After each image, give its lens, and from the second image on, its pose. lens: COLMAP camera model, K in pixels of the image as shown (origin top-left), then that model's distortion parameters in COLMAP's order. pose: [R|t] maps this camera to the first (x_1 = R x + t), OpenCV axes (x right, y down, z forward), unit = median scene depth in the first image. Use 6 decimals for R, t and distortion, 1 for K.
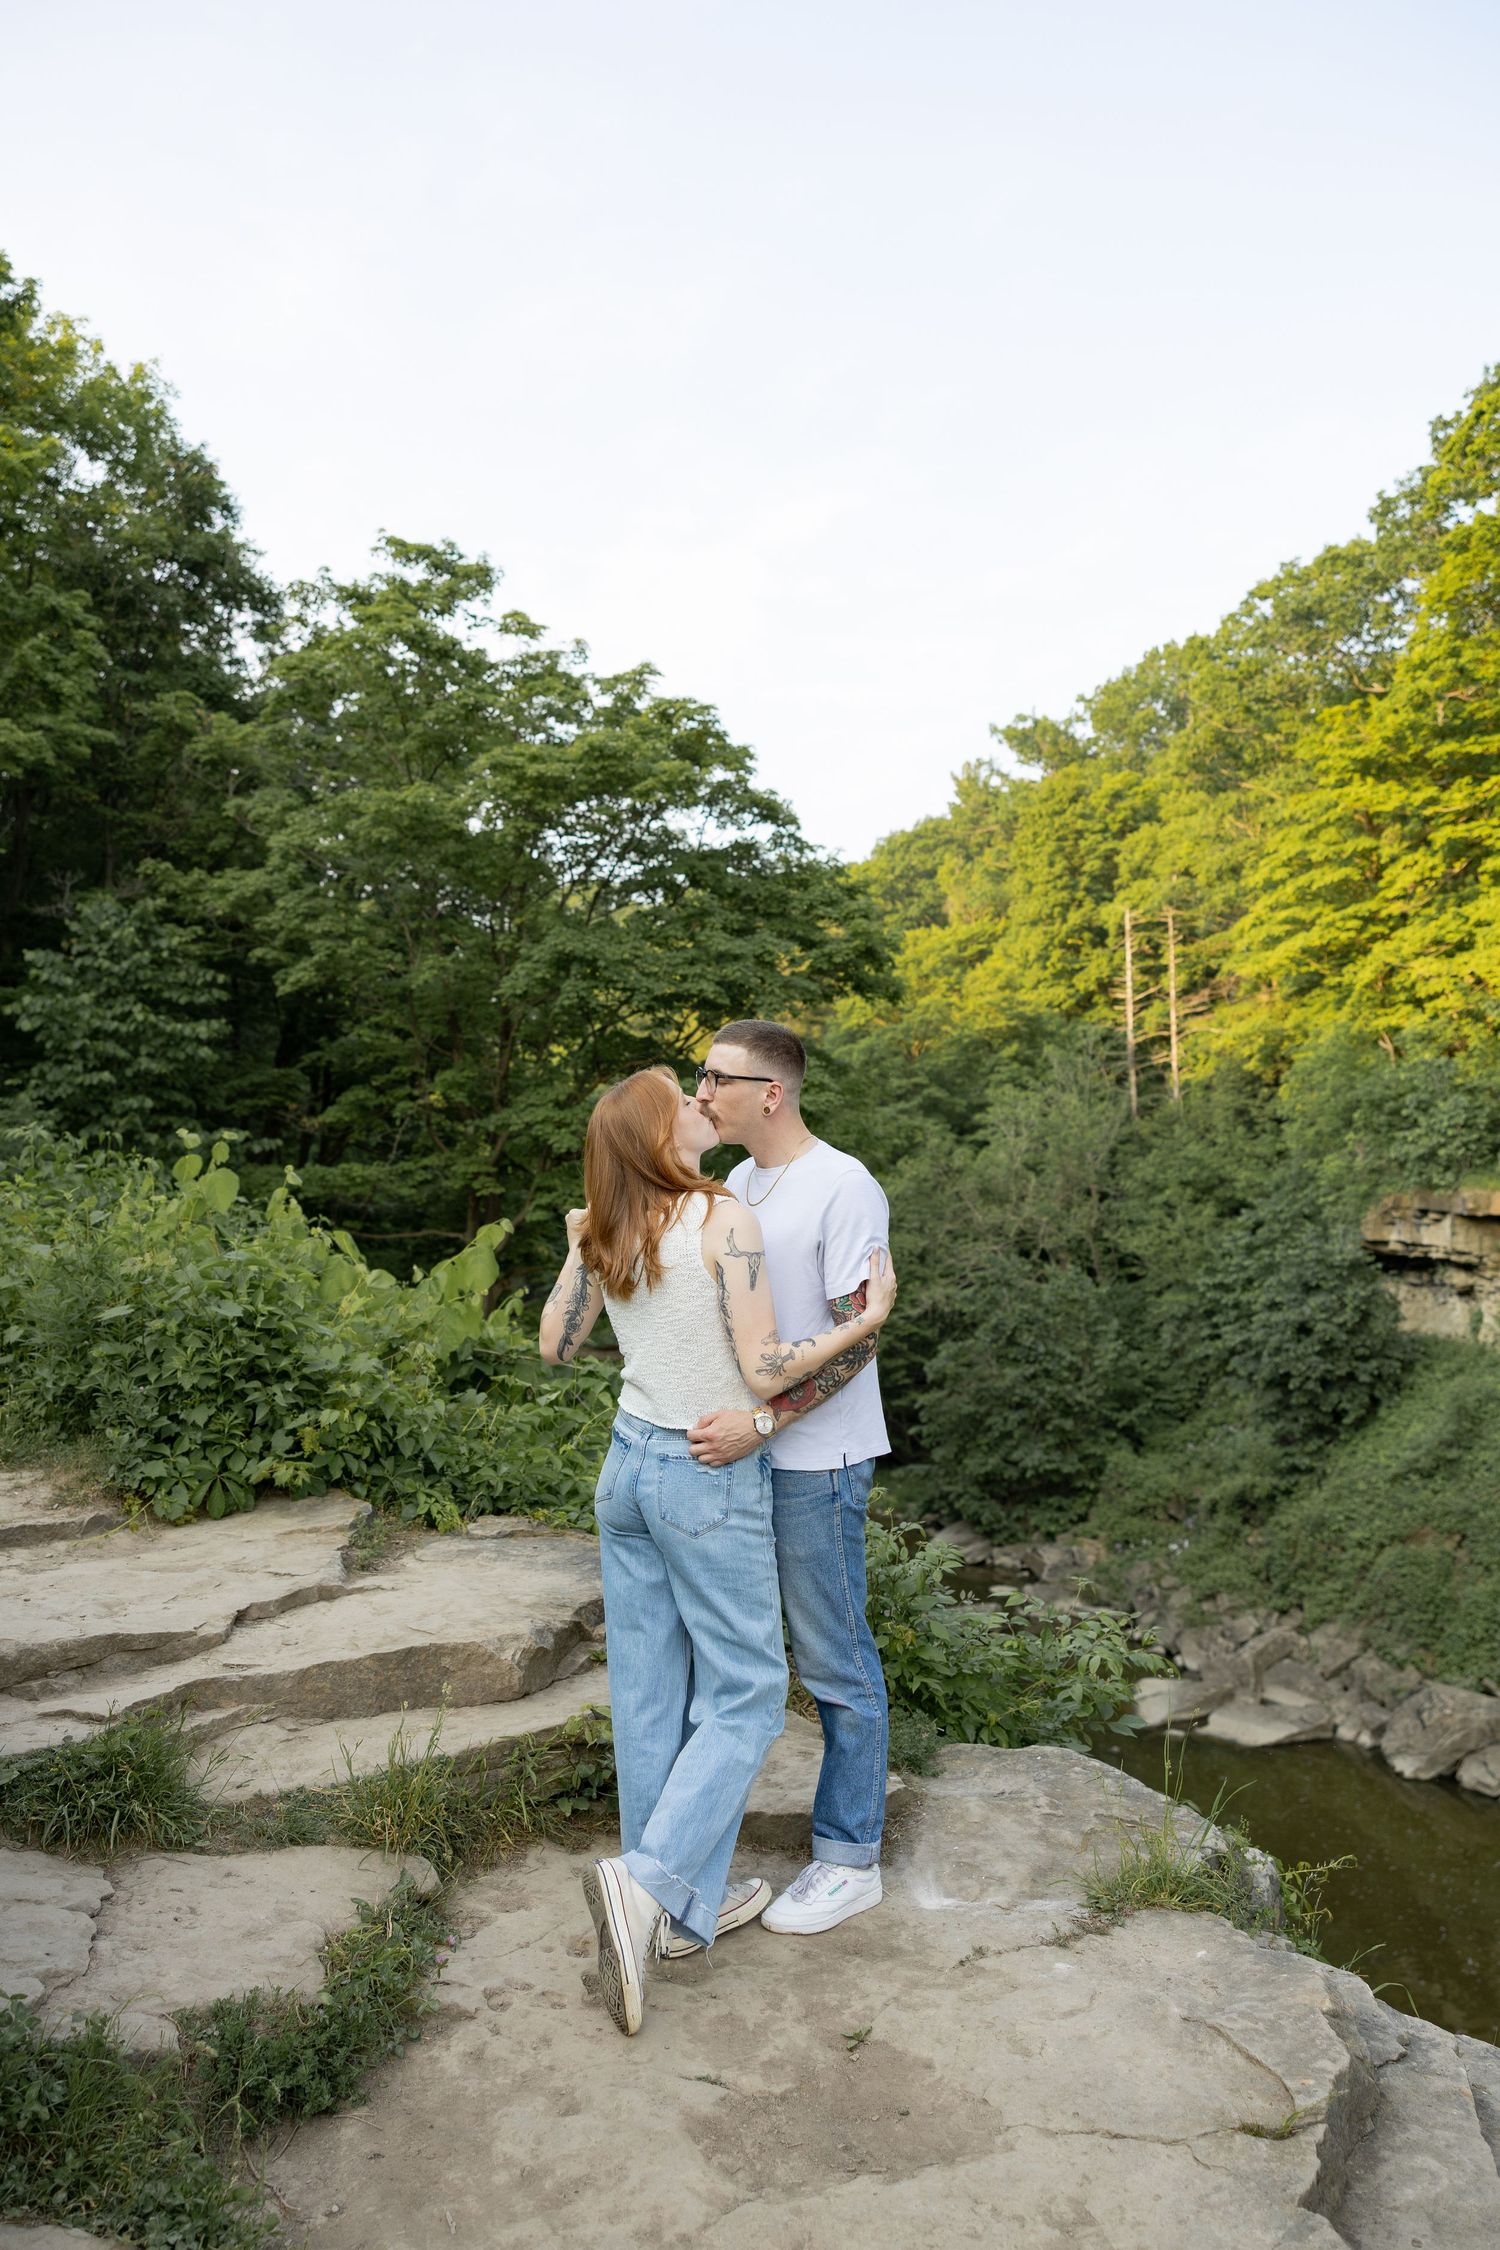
lens RADIAL K [[1769.6, 0, 737.0], [0, 1769.6, 1114.9], [0, 0, 1]] dist [0.005296, 0.012807]
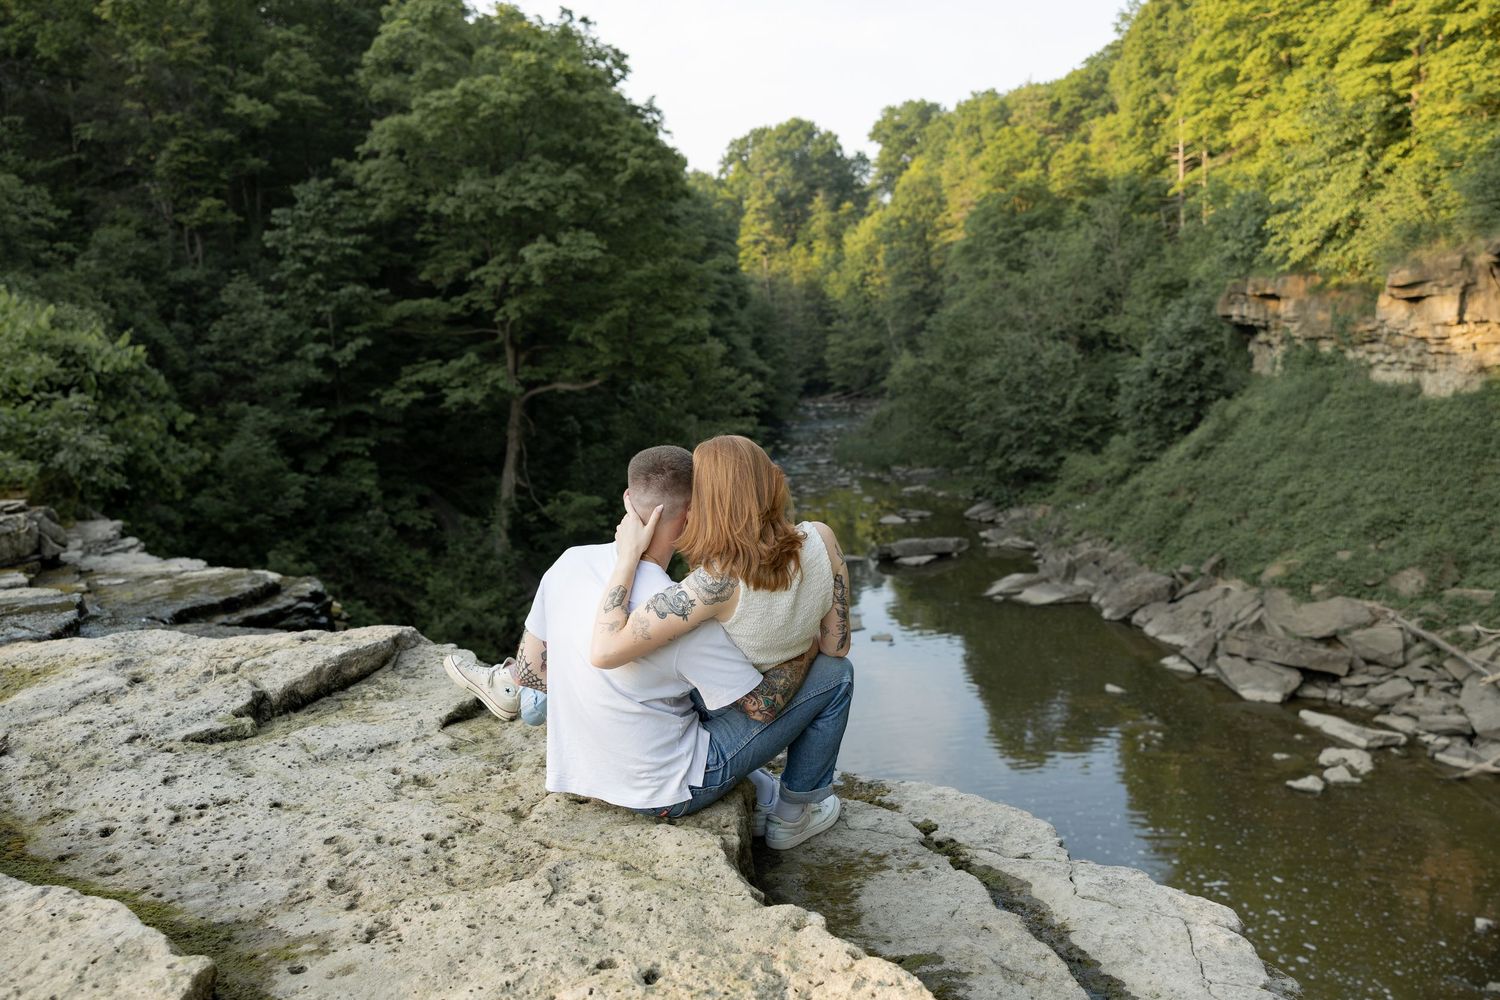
lens RADIAL K [[1179.7, 0, 741.5], [0, 1179.7, 523.6], [0, 0, 1]] dist [0.005296, 0.012807]
pose [[0.952145, 0.000865, -0.305645, 0.484382], [0.063800, 0.977405, 0.201515, 0.024665], [0.298913, -0.211372, 0.930576, -0.227976]]
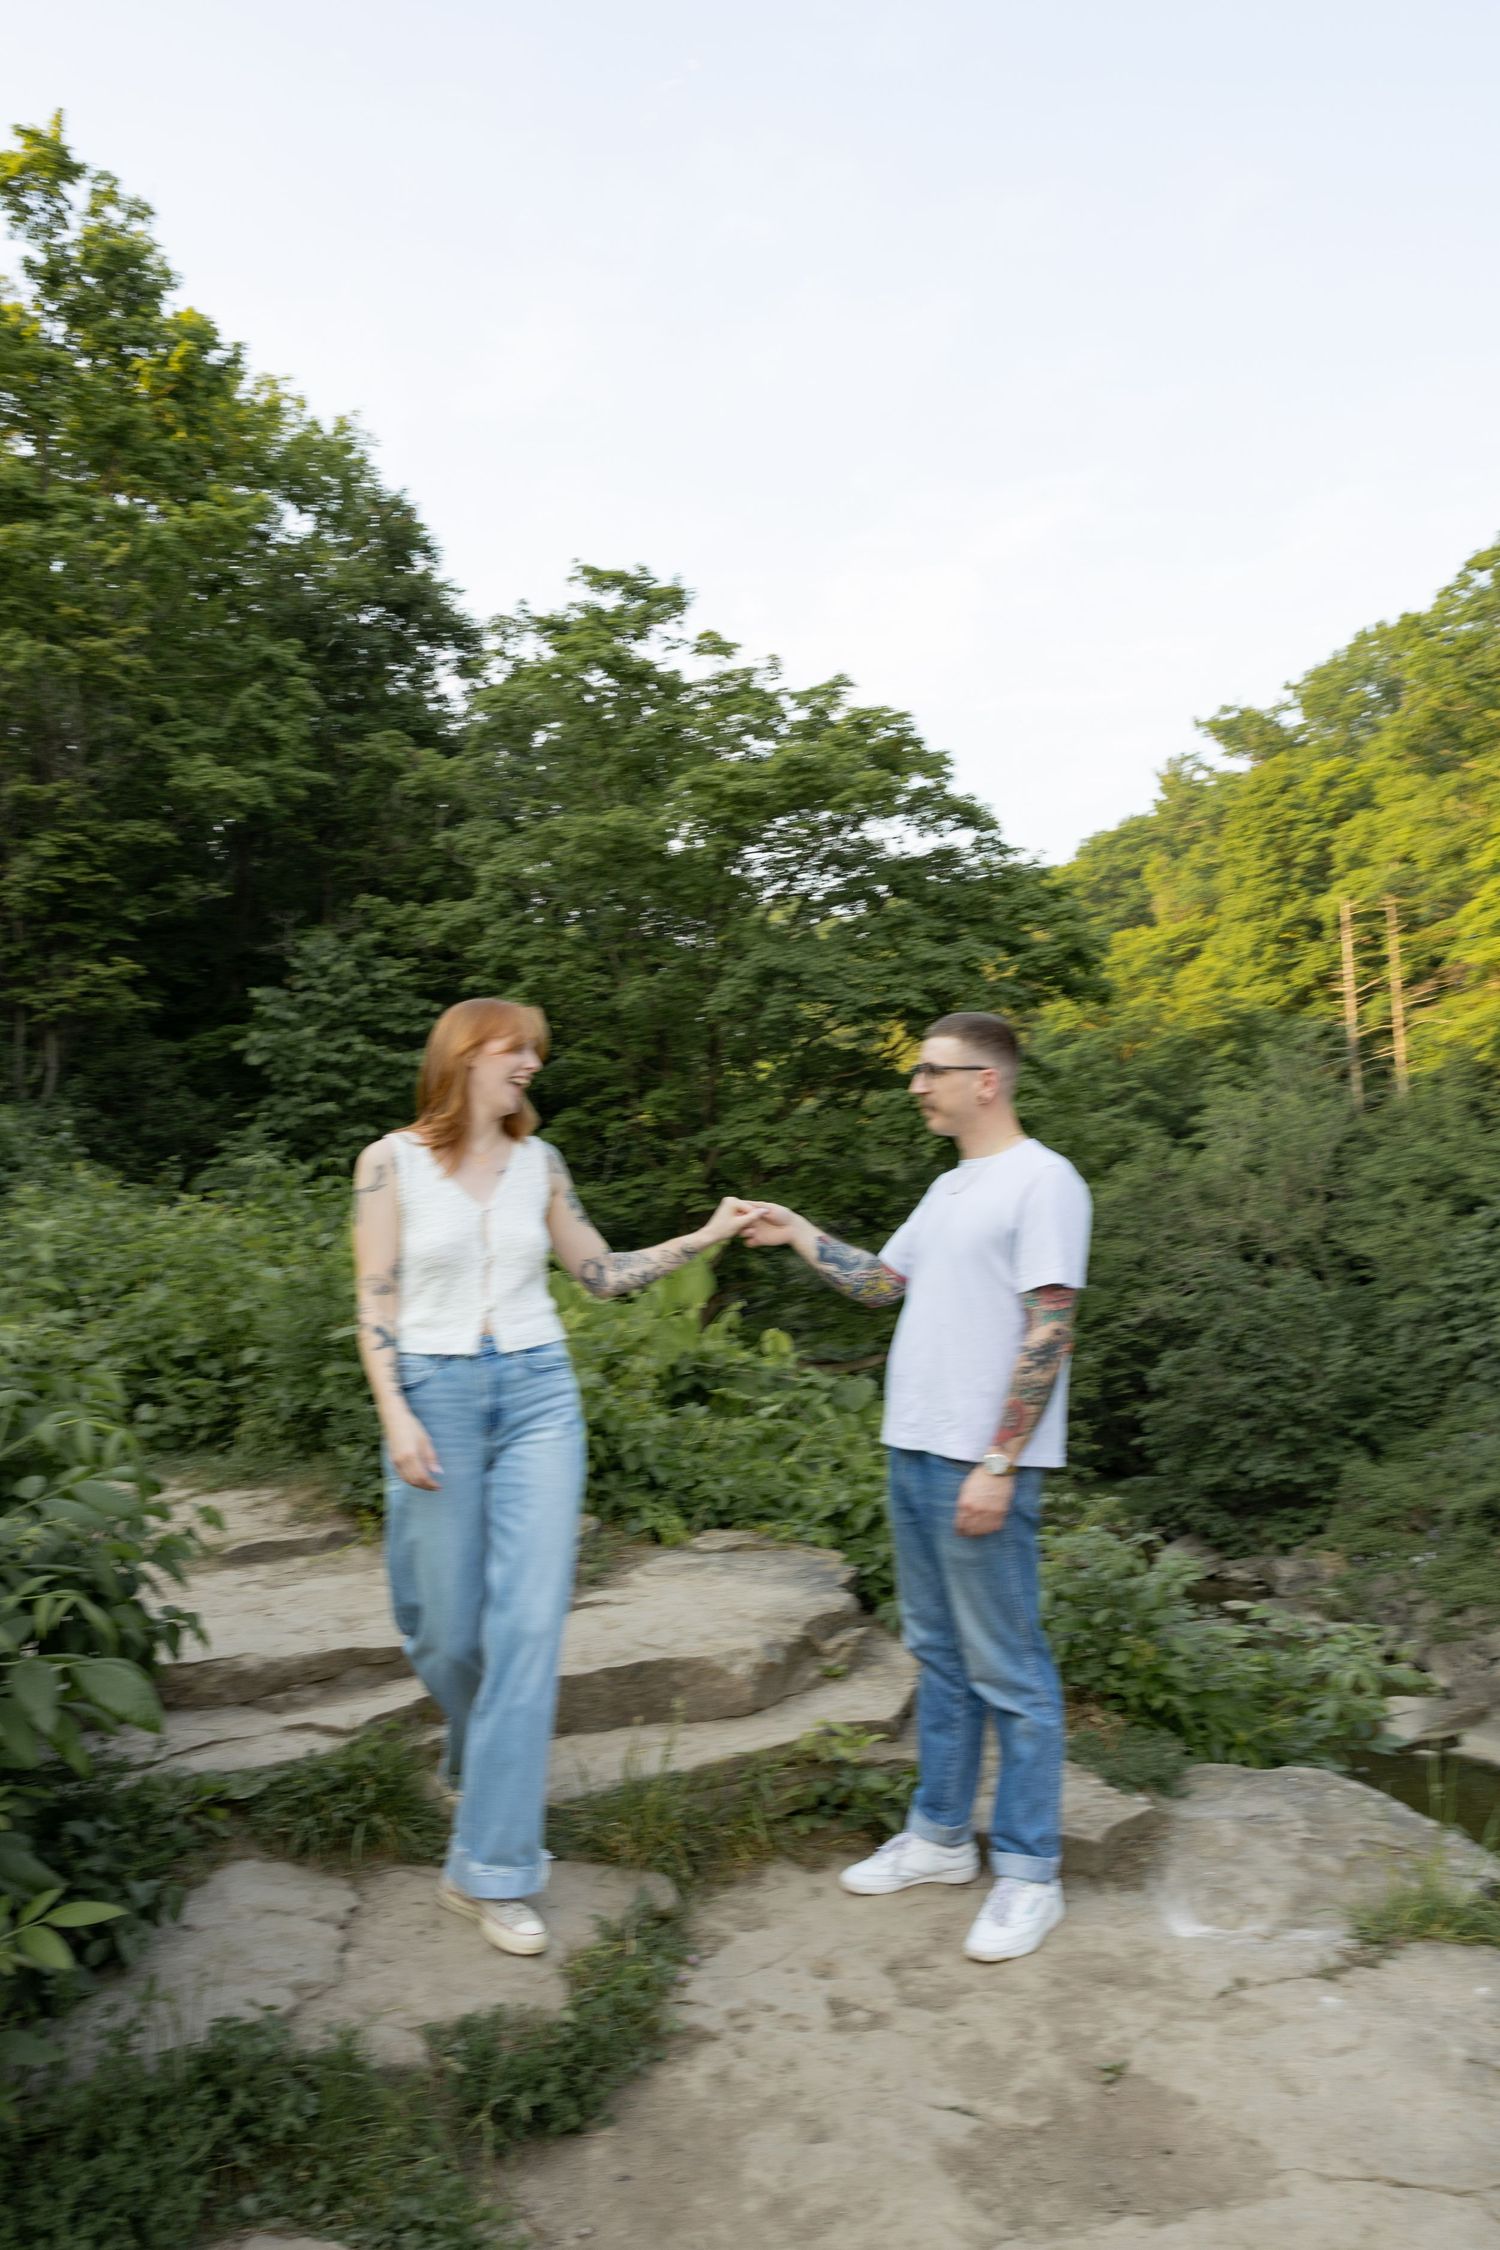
lens RADIAL K [[1769.6, 0, 745.5], [0, 1769.6, 1119.4], [0, 0, 1]] dist [0.005296, 0.012807]
pose [[0.993151, -0.032791, -0.112139, -0.000625], [0.032181, 0.999456, -0.007245, 0.000710], [0.112315, 0.003587, 0.993666, 0.002331]]
